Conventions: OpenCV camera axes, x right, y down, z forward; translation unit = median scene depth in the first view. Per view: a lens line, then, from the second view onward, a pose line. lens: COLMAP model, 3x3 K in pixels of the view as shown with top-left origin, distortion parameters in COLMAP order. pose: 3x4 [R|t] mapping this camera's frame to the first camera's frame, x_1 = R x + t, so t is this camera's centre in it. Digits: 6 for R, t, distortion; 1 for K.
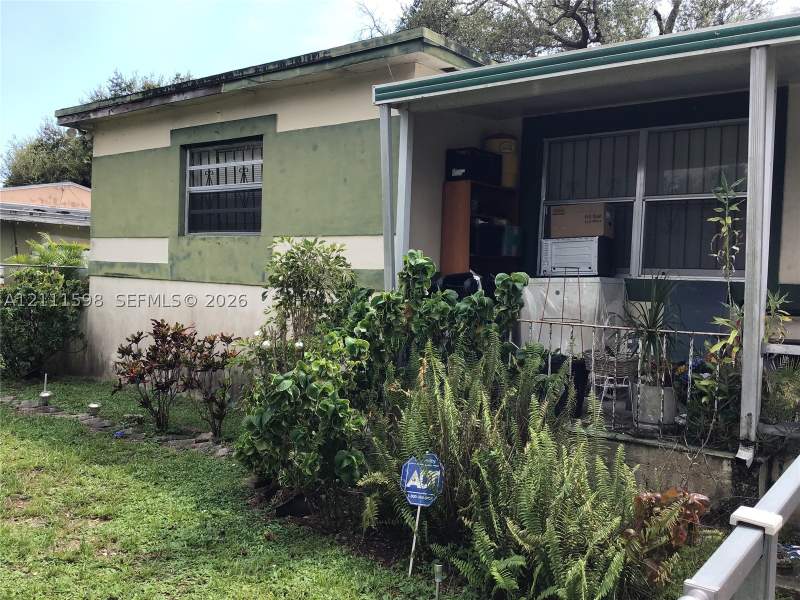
lens RADIAL K [[702.6, 0, 418.6], [0, 702.6, 307.0], [0, 0, 1]] dist [0.106125, -0.207880]
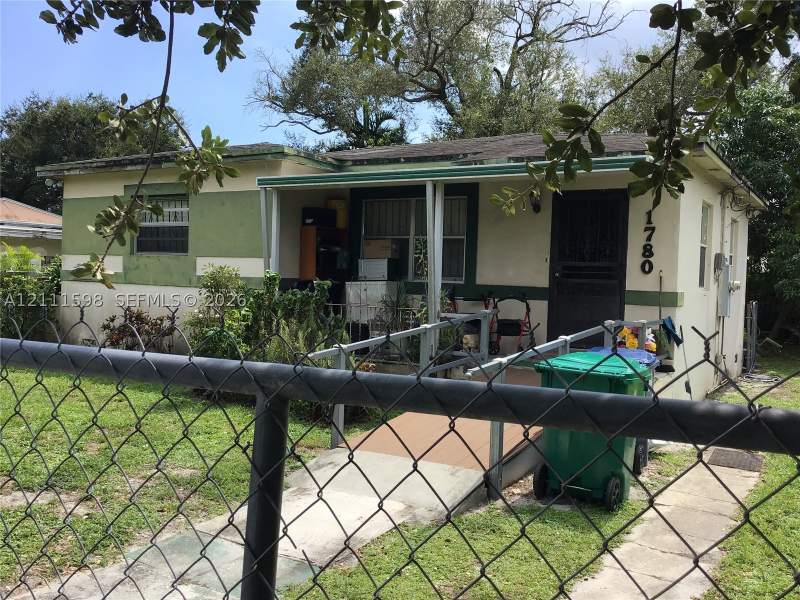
lens RADIAL K [[705.4, 0, 428.3], [0, 705.4, 296.3], [0, 0, 1]] dist [0.126562, -0.225814]
pose [[0.990296, -0.008876, 0.138687, 0.103452], [0.010420, 0.999891, -0.010412, 0.015624], [-0.138580, 0.011756, 0.990282, -0.767480]]
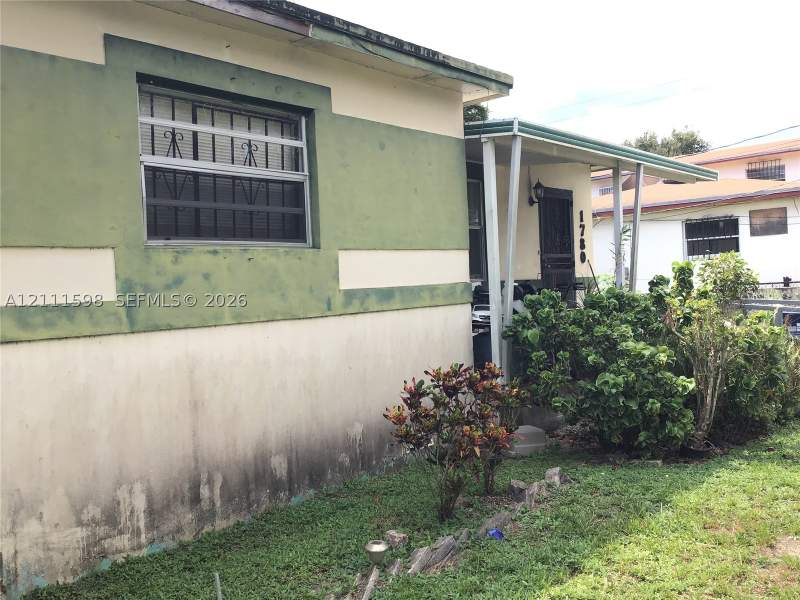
lens RADIAL K [[702.6, 0, 418.6], [0, 702.6, 307.0], [0, 0, 1]] dist [0.106125, -0.207880]
pose [[0.070497, -0.073700, 0.994786, -1.056378], [0.089002, 0.993754, 0.067316, -0.090547], [-0.993533, 0.083793, 0.076616, 0.952306]]
